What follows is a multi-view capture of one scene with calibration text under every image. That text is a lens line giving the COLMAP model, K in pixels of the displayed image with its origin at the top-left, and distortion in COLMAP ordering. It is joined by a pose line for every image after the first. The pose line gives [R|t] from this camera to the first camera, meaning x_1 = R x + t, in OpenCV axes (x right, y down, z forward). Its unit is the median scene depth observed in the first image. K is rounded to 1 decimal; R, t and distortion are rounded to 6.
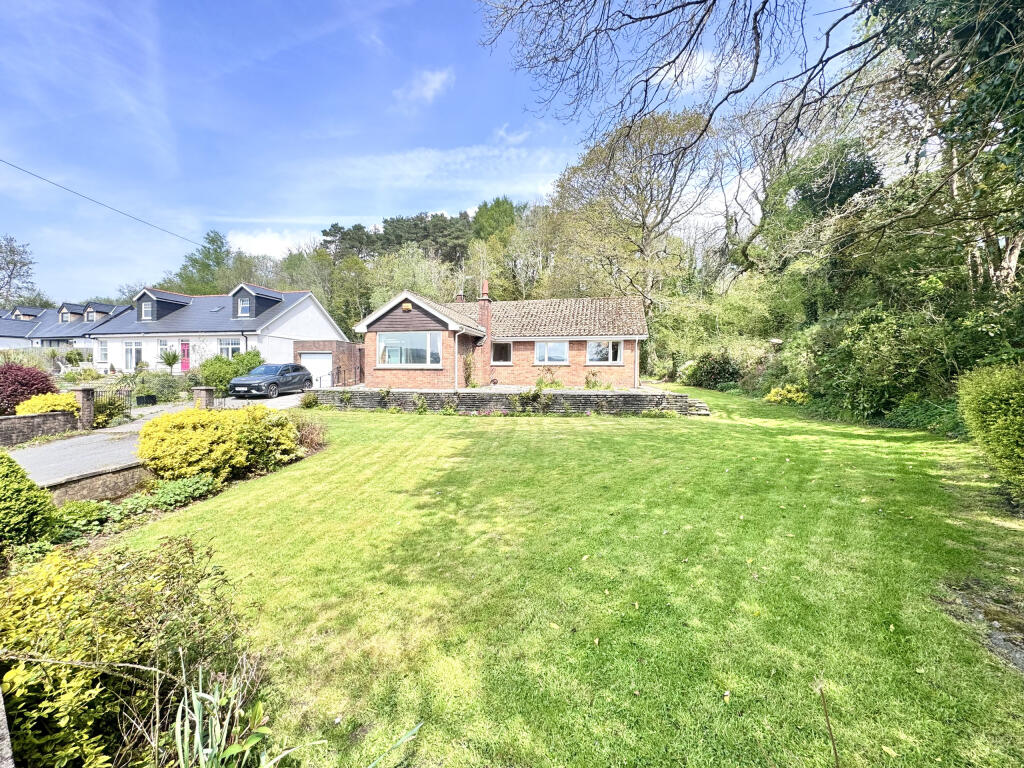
lens RADIAL K [[412.6, 0, 512.2], [0, 412.6, 384.4], [0, 0, 1]] dist [0.002743, 0.000361]
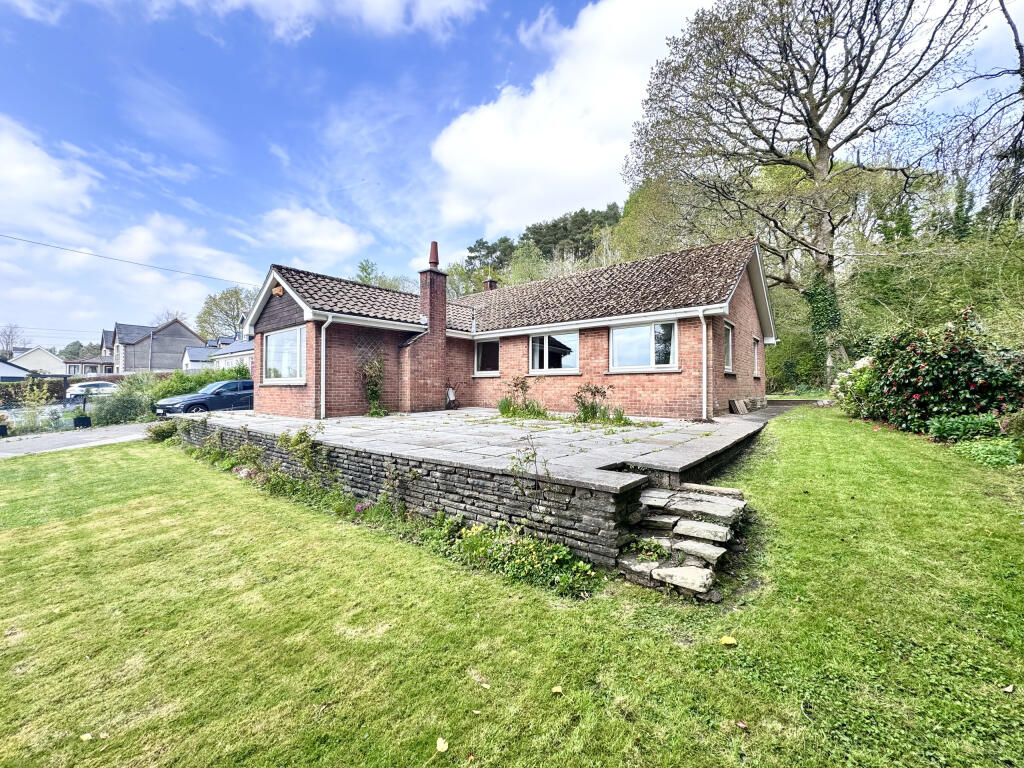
lens RADIAL K [[412.6, 0, 512.2], [0, 412.6, 381.8], [0, 0, 1]] dist [0.002743, 0.000361]
pose [[0.896981, -0.013969, -0.441848, 0.286212], [-0.000775, 0.999449, -0.033171, -0.017390], [0.442068, 0.030096, 0.896476, 0.450900]]
